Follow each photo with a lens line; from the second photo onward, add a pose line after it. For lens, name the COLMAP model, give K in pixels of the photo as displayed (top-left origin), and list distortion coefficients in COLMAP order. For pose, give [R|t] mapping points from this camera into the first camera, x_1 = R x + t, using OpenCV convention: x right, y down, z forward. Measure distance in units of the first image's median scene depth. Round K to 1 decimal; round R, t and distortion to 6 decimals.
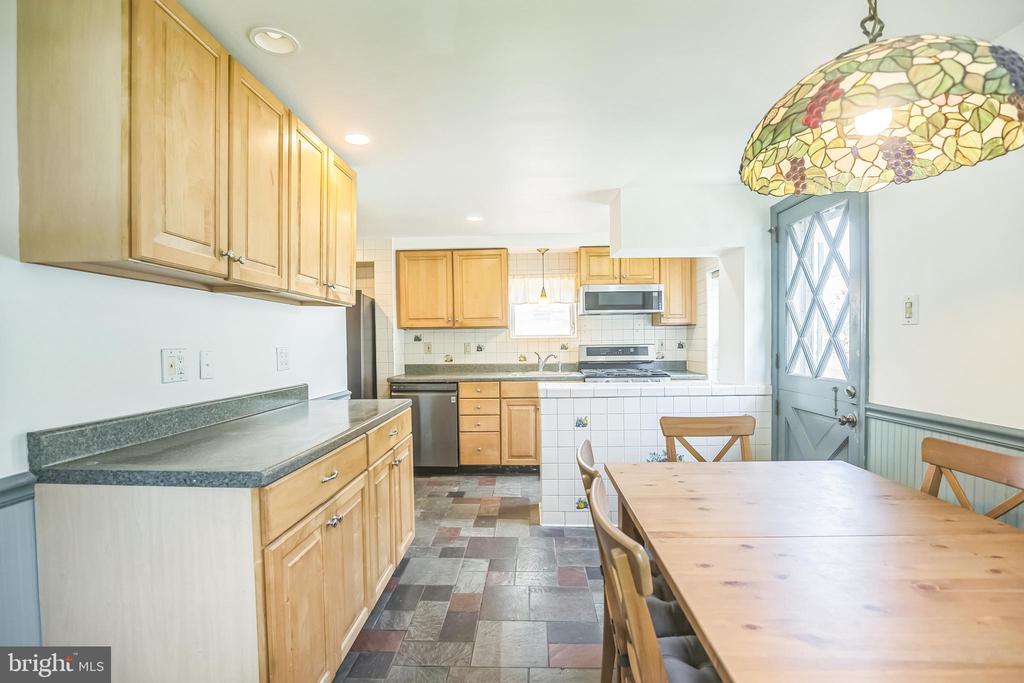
lens RADIAL K [[476.5, 0, 512.0], [0, 476.5, 341.5], [0, 0, 1]] dist [-0.028136, -0.000058]
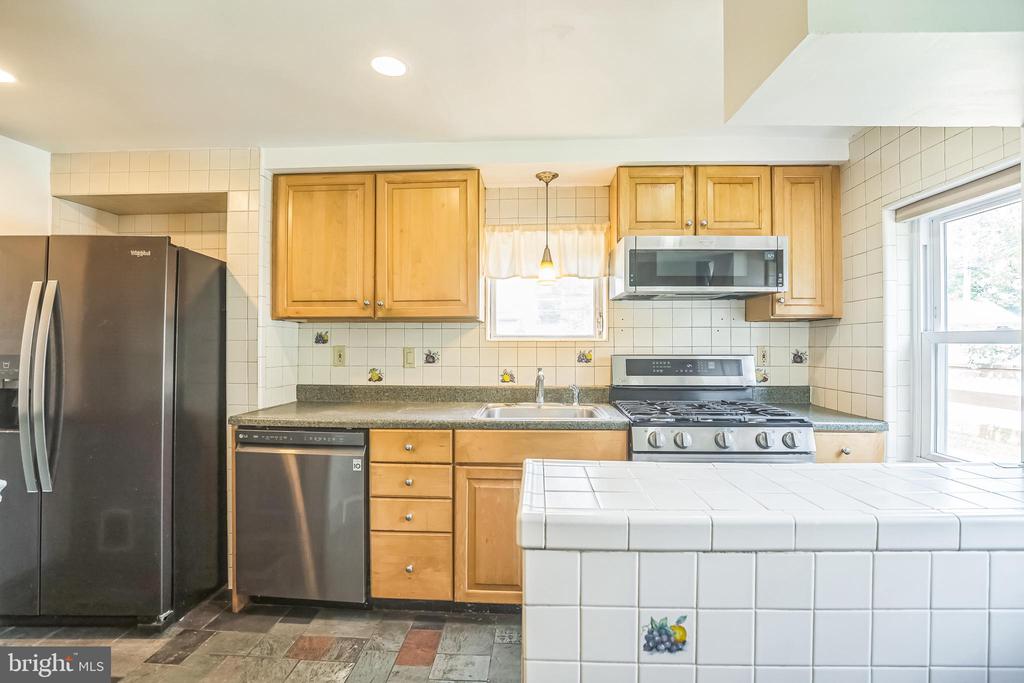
lens RADIAL K [[680.3, 0, 482.8], [0, 680.3, 340.7], [0, 0, 1]] dist [-0.002863, -0.000121]
pose [[0.999464, 0.013419, -0.029857, 0.019226], [-0.013612, 0.999888, -0.006267, -0.001709], [0.029770, 0.006670, 0.999535, 0.247985]]
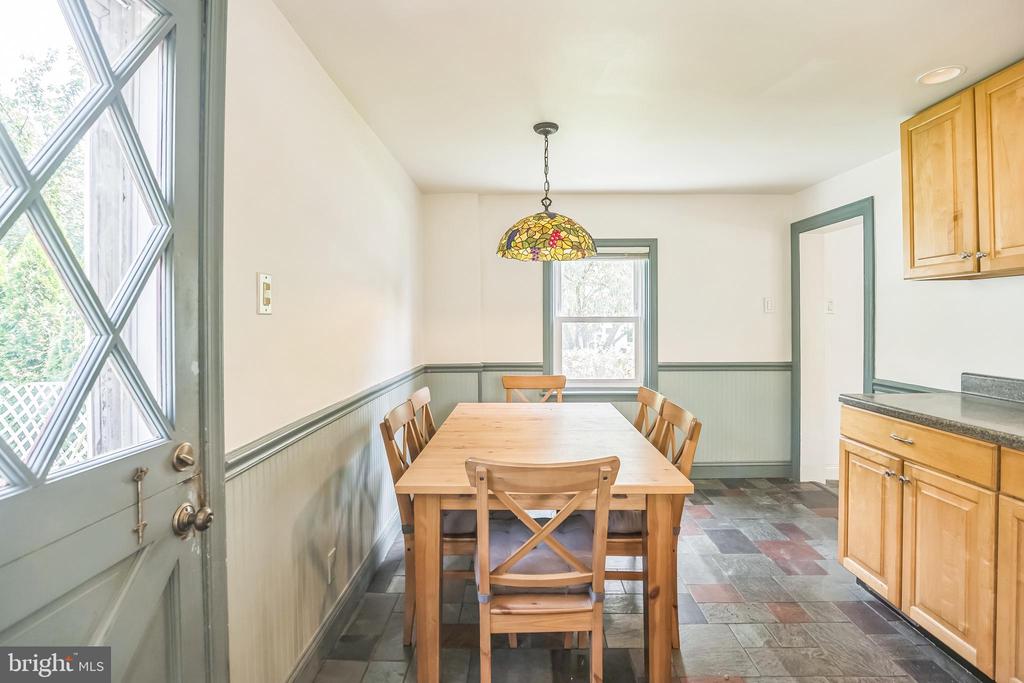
lens RADIAL K [[476.5, 0, 512.0], [0, 476.5, 341.5], [0, 0, 1]] dist [-0.028136, -0.000058]
pose [[-0.999736, 0.020153, -0.011060, 0.292904], [0.019736, 0.999135, 0.036598, -0.013199], [0.011788, 0.036370, -0.999269, 1.071698]]
